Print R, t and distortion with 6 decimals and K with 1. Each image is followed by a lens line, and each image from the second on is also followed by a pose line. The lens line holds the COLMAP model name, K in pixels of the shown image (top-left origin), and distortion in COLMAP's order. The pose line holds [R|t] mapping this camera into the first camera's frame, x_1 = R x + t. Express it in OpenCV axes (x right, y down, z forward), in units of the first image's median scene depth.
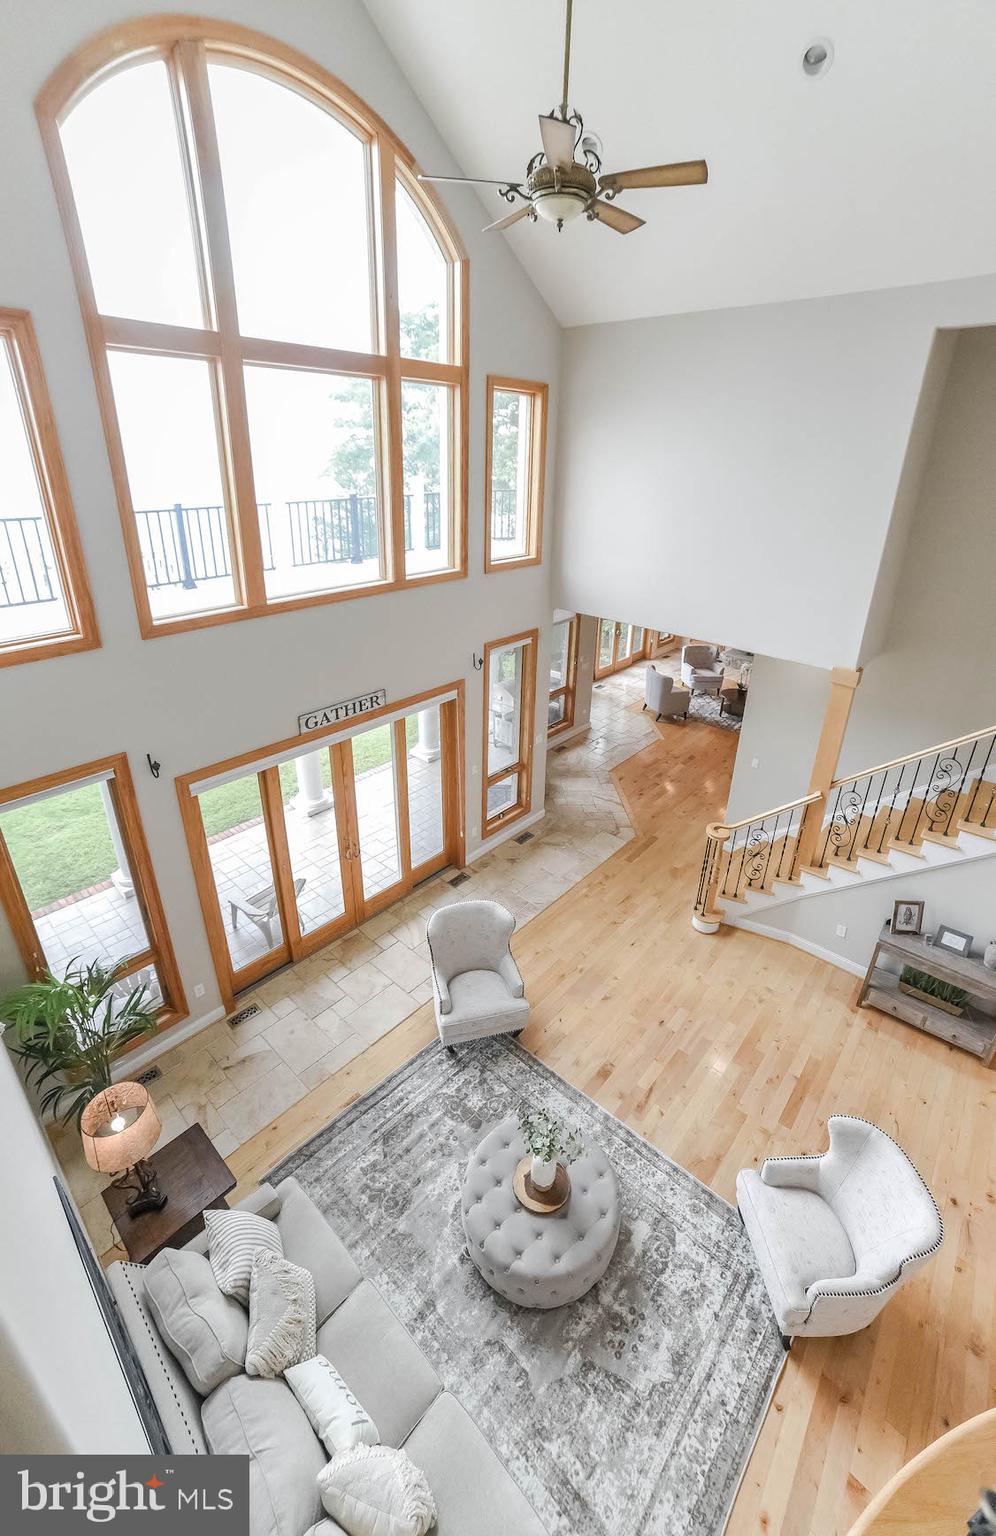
lens RADIAL K [[632.4, 0, 506.1], [0, 632.4, 701.1], [0, 0, 1]] dist [-0.067718, 0.022706]
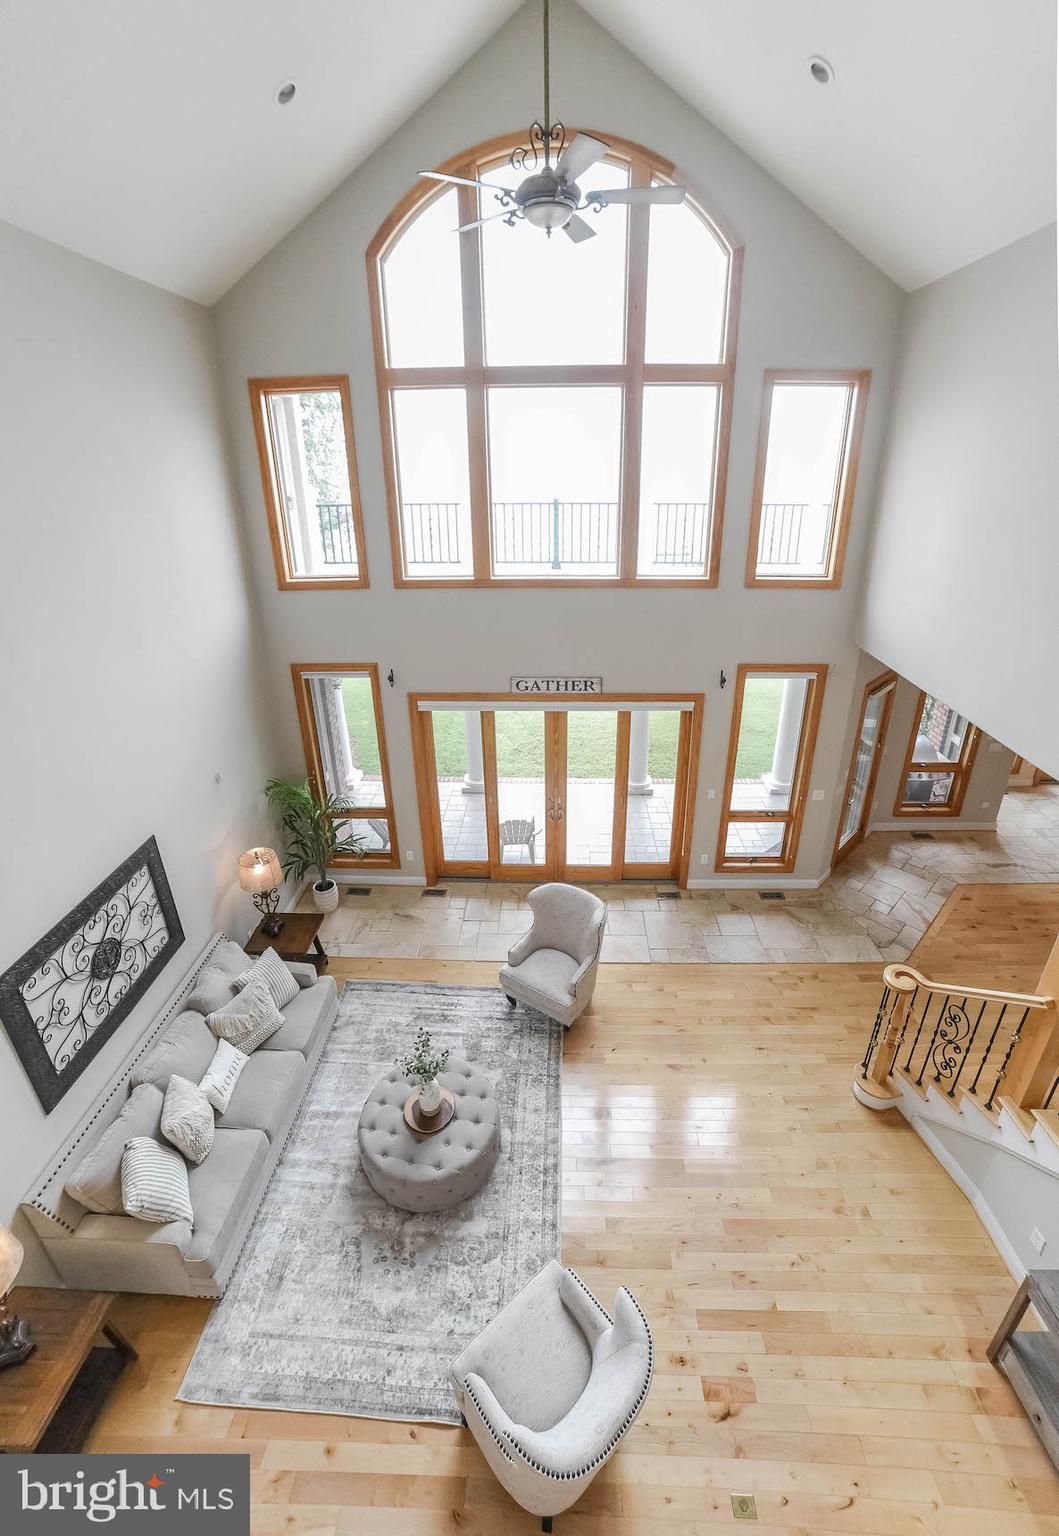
lens RADIAL K [[656.2, 0, 538.0], [0, 656.2, 713.4], [0, 0, 1]] dist [-0.031673, 0.000418]
pose [[0.632157, 0.263238, -0.728755, 0.634813], [-0.262723, 0.957627, 0.118012, -0.070950], [0.728940, 0.116858, 0.674529, 0.192684]]
